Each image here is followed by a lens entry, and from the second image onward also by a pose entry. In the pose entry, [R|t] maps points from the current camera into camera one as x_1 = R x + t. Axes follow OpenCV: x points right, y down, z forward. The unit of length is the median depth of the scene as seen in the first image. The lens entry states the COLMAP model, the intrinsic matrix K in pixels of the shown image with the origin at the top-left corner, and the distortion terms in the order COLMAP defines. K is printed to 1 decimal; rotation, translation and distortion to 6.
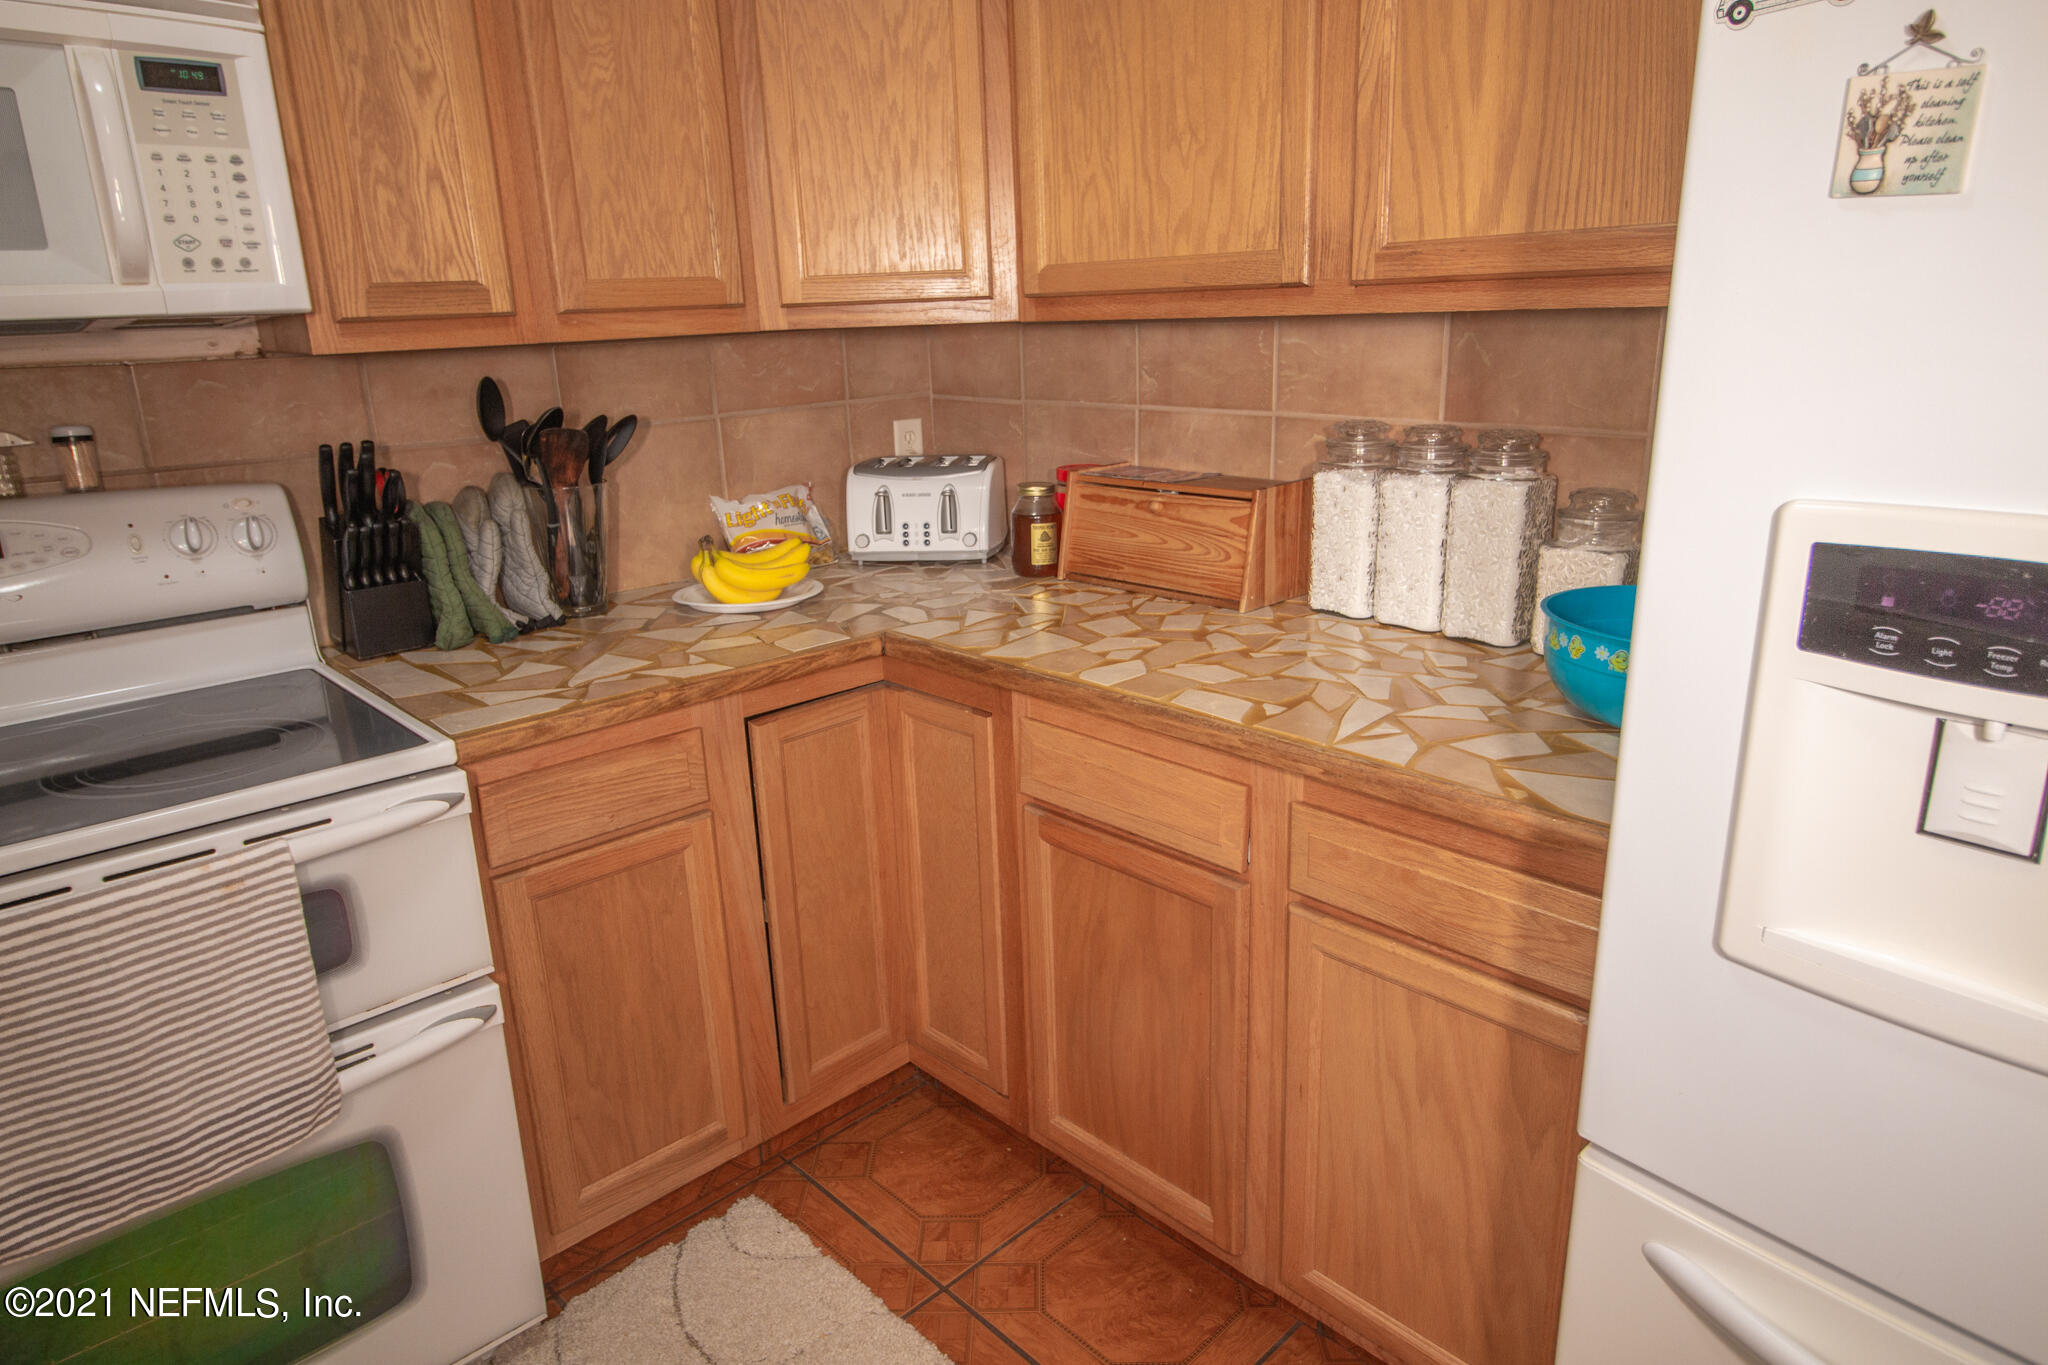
lens RADIAL K [[1256.6, 0, 1017.3], [0, 1256.6, 669.2], [0, 0, 1]] dist [0.000490, -0.000124]
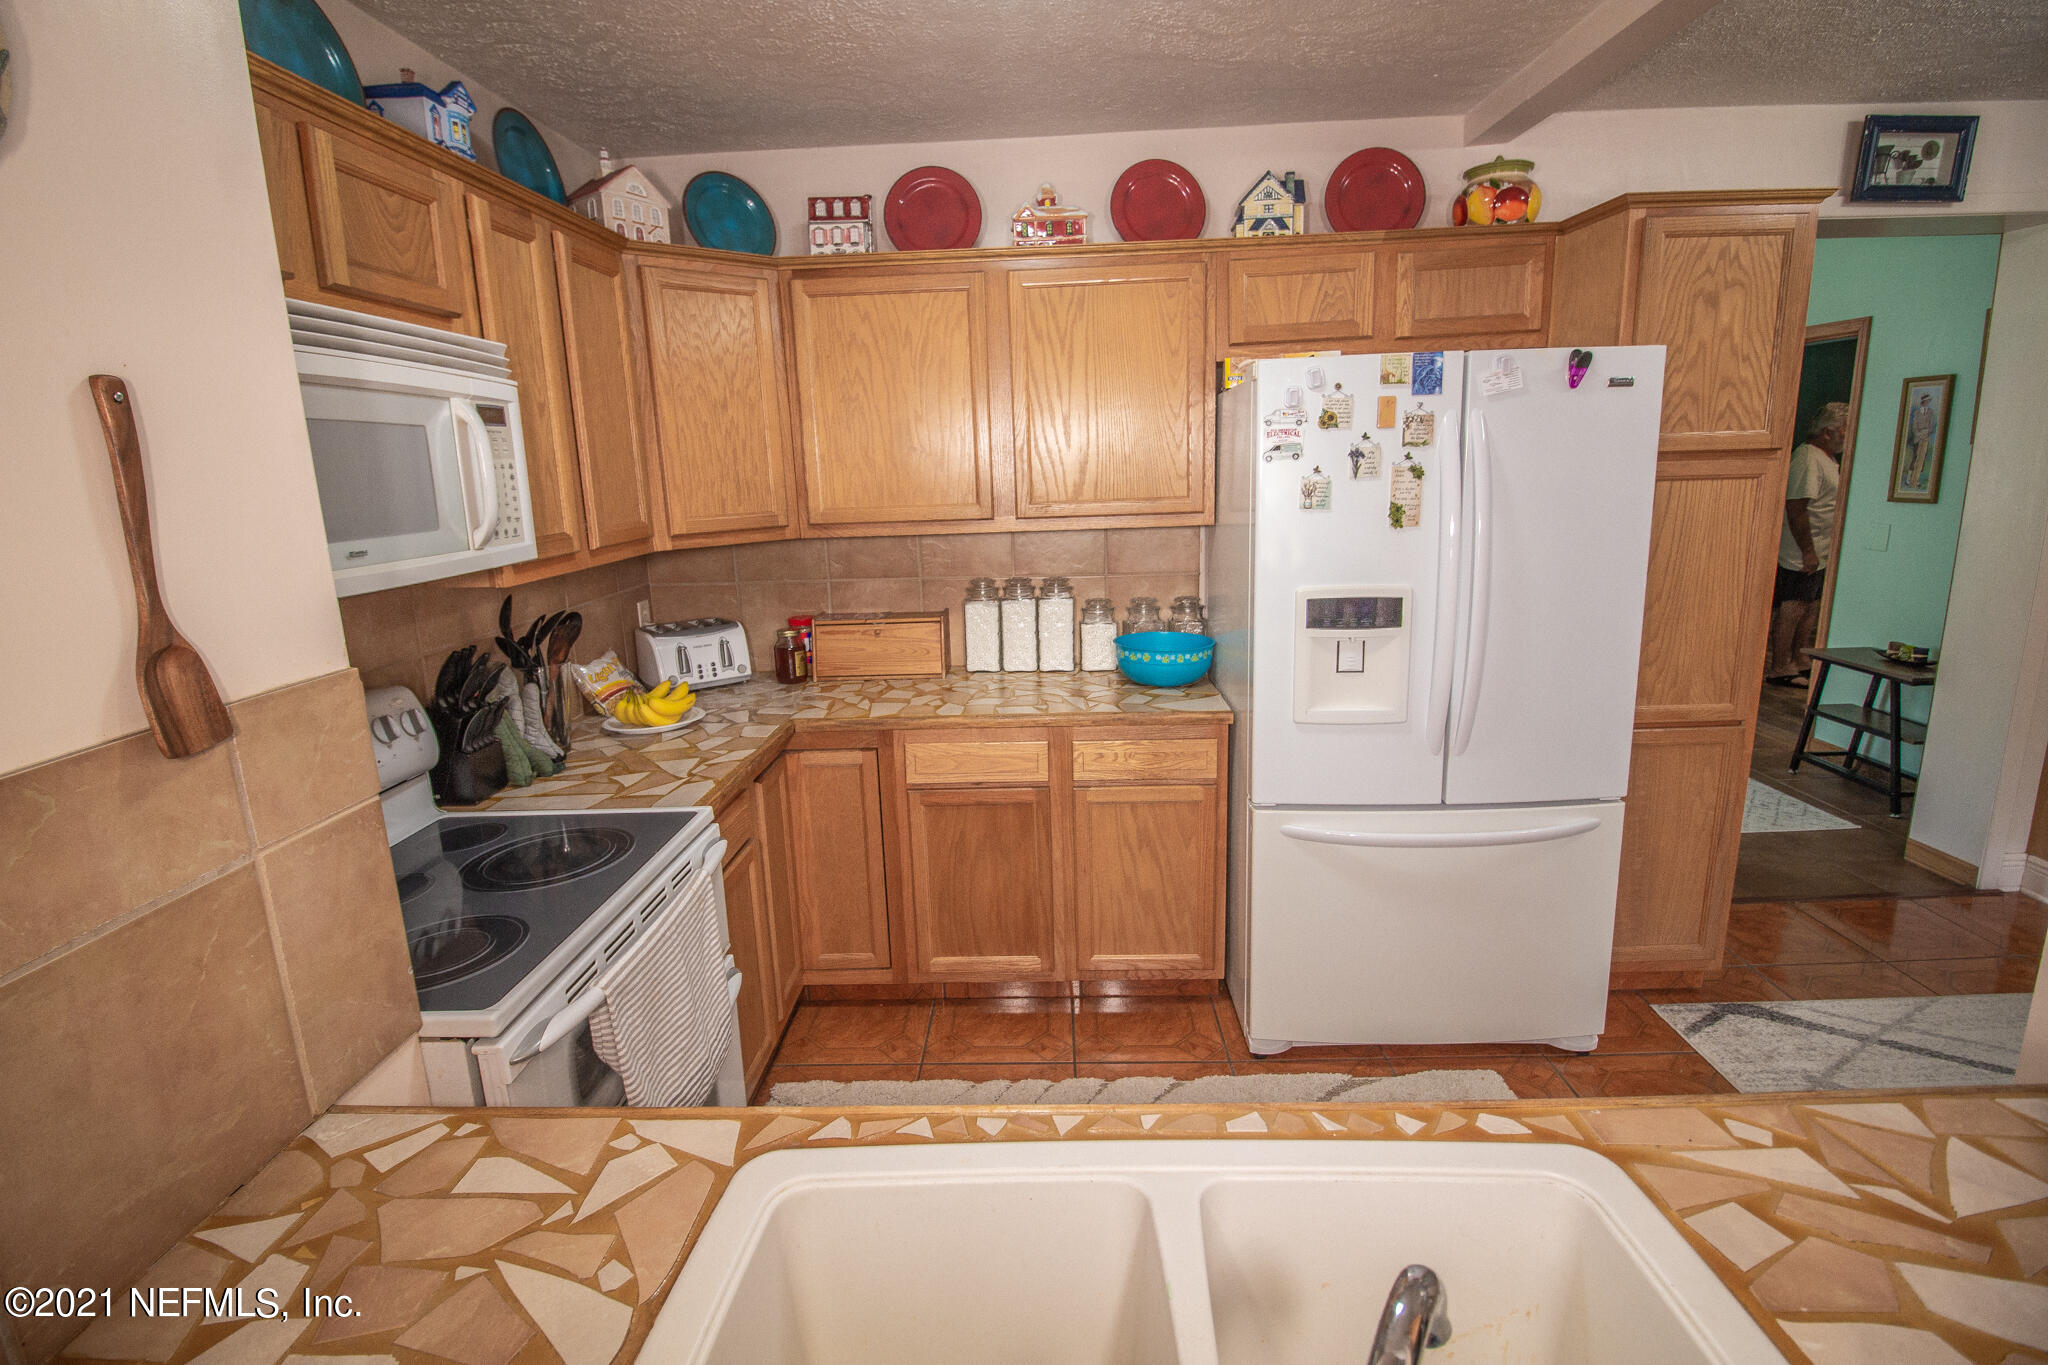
lens RADIAL K [[952.6, 0, 1039.5], [0, 952.6, 671.1], [0, 0, 1]] dist [-0.010580, -0.004249]
pose [[0.705974, -0.142026, 0.693851, -0.794038], [0.205002, 0.978727, -0.008246, -0.014800], [-0.677919, 0.148062, 0.720072, -0.184092]]
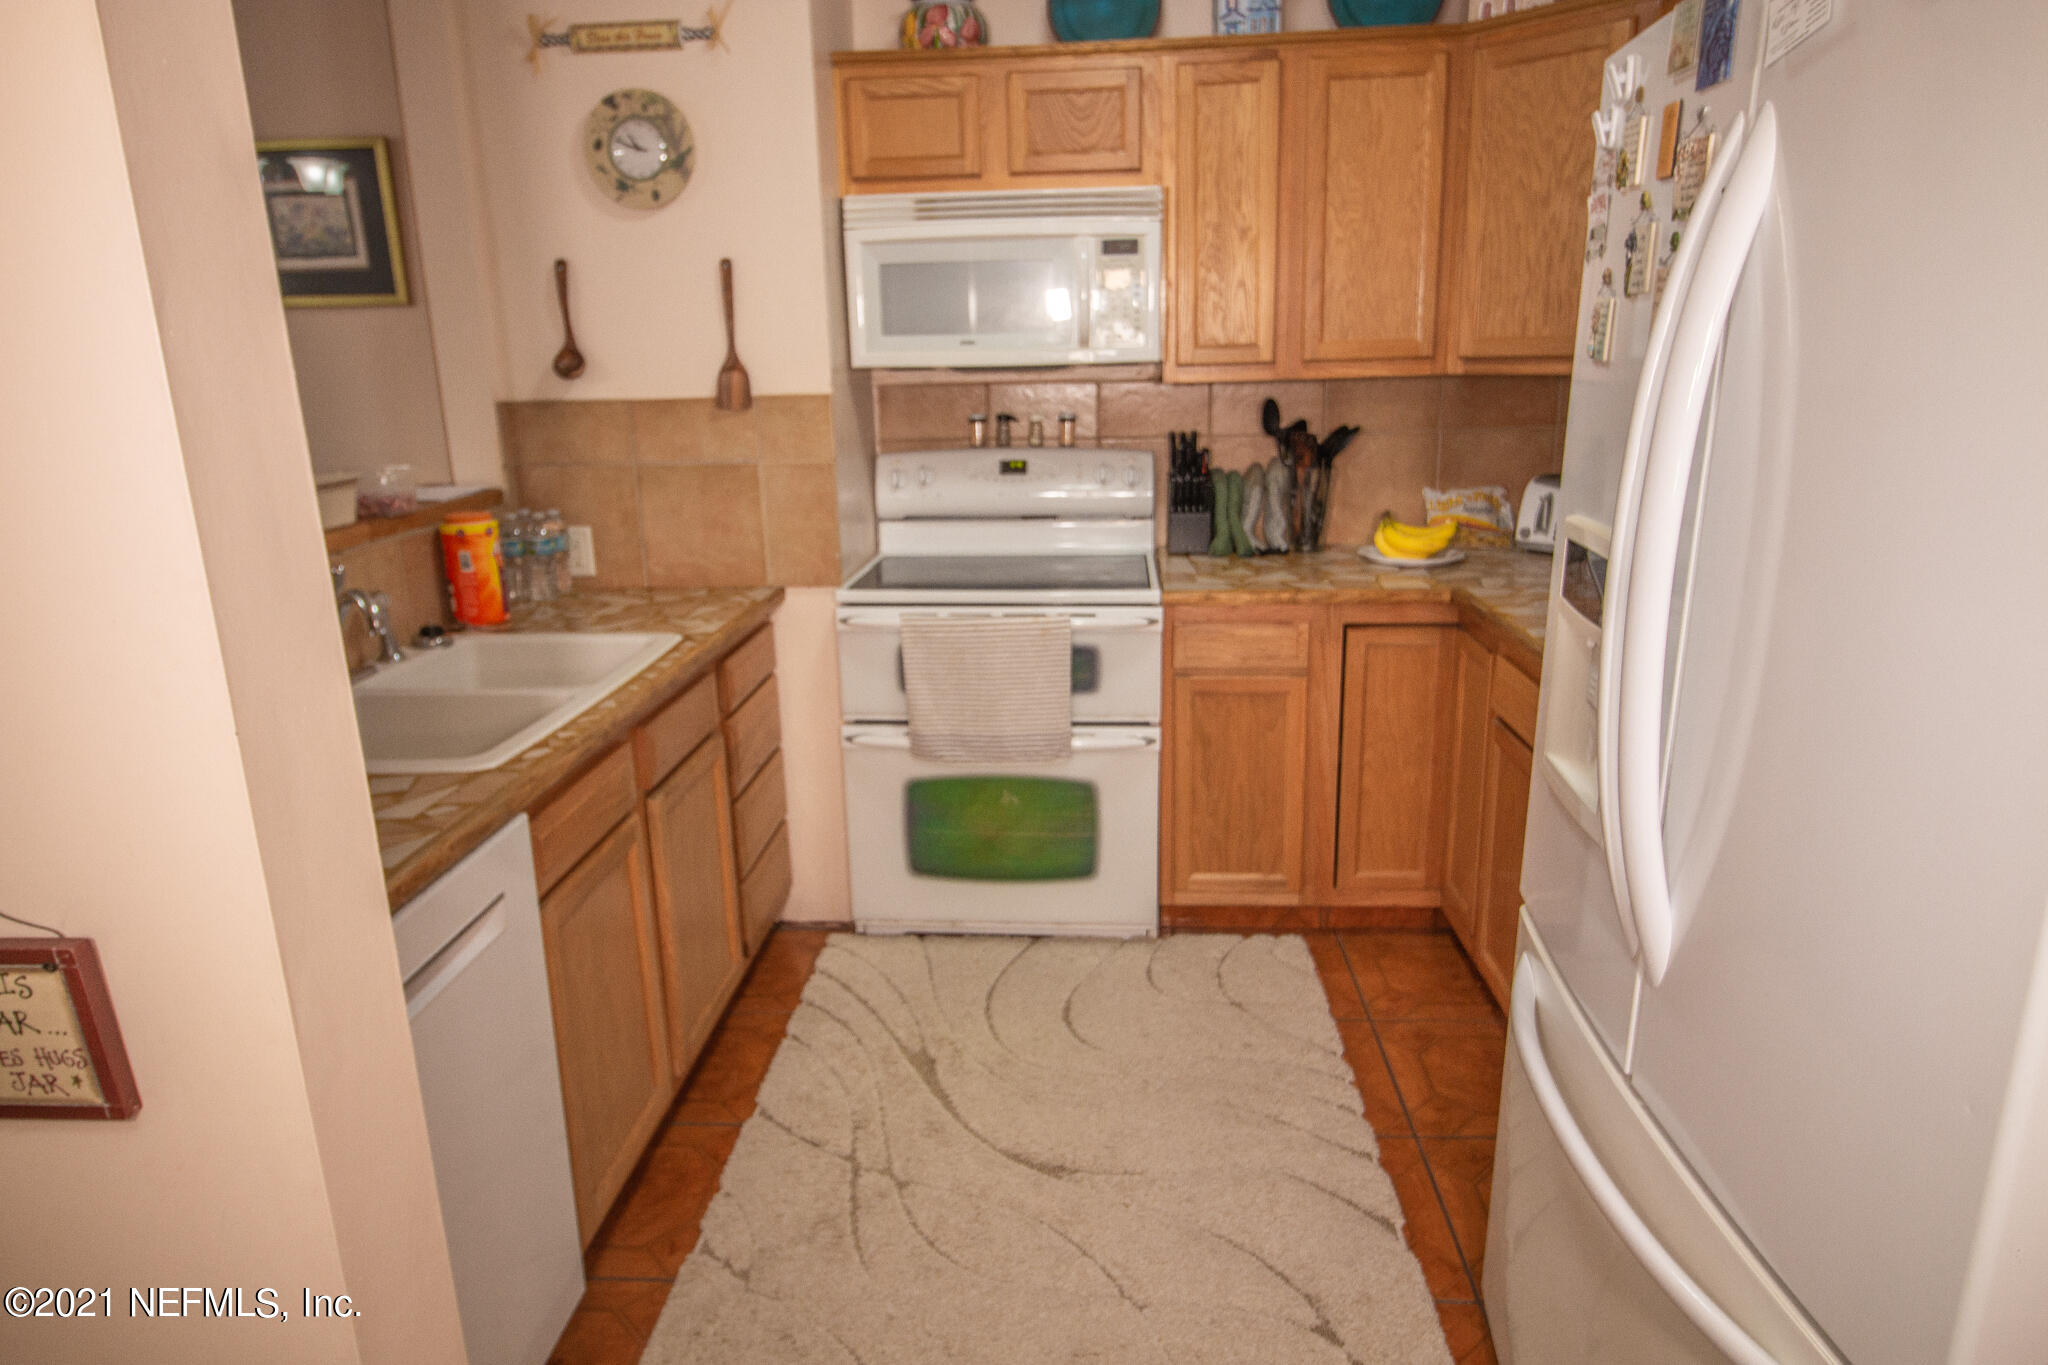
lens RADIAL K [[1256.6, 0, 1012.9], [0, 1256.6, 683.8], [0, 0, 1]] dist [0.000490, -0.000124]
pose [[0.666305, 0.213485, -0.714466, 0.639560], [-0.204942, 0.973672, 0.099810, 0.040050], [0.716963, 0.079920, 0.692515, -0.372023]]
